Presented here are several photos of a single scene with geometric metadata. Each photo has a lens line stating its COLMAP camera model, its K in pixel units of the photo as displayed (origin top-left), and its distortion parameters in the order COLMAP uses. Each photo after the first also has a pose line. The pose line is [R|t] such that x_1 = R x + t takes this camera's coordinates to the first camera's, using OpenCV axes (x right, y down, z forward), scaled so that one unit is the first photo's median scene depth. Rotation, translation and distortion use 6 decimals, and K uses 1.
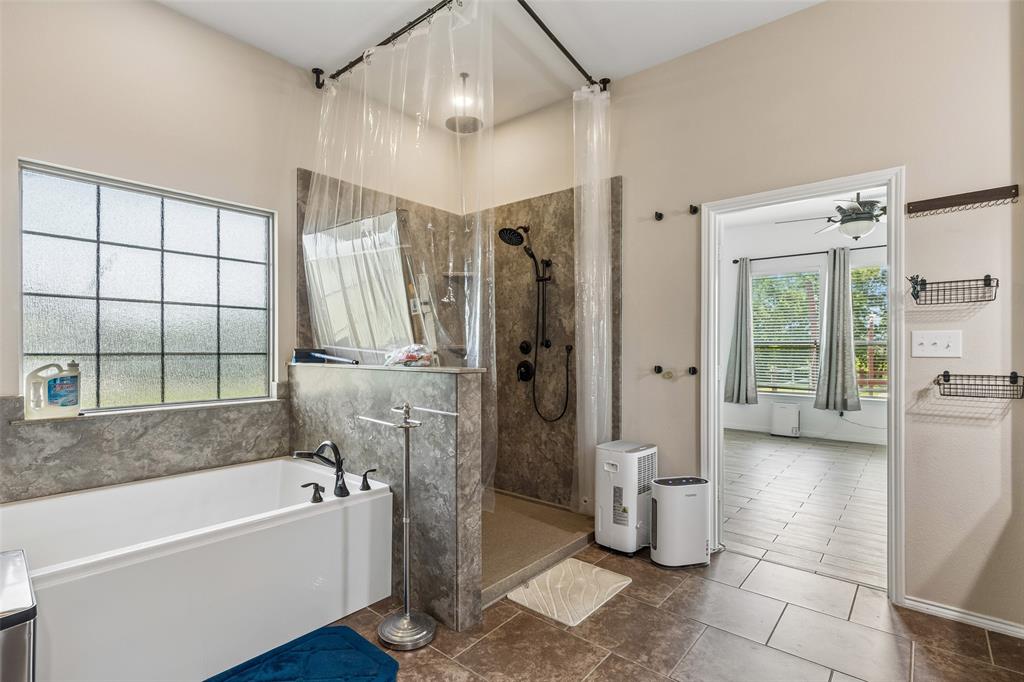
lens RADIAL K [[486.3, 0, 479.6], [0, 486.3, 350.1], [0, 0, 1]] dist [-0.002162, -0.000815]
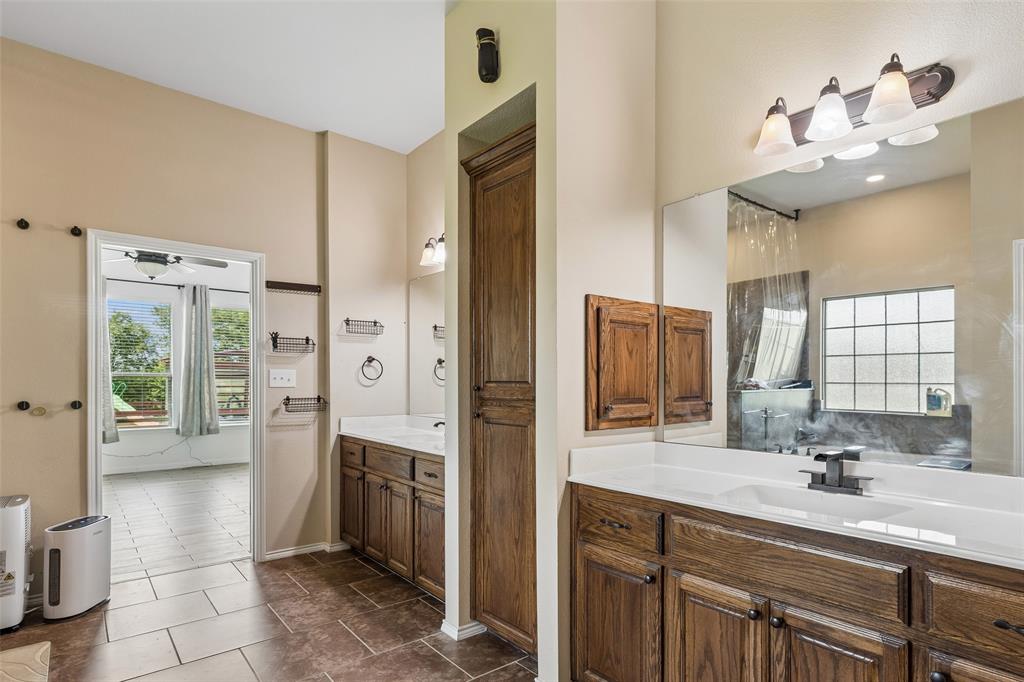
lens RADIAL K [[557.8, 0, 515.1], [0, 557.8, 382.3], [0, 0, 1]] dist [-0.000783, -0.000287]
pose [[0.171504, -0.001278, 0.985183, -0.468708], [-0.000742, 0.999999, 0.001427, -0.002922], [-0.985183, -0.000976, 0.171502, -0.009649]]
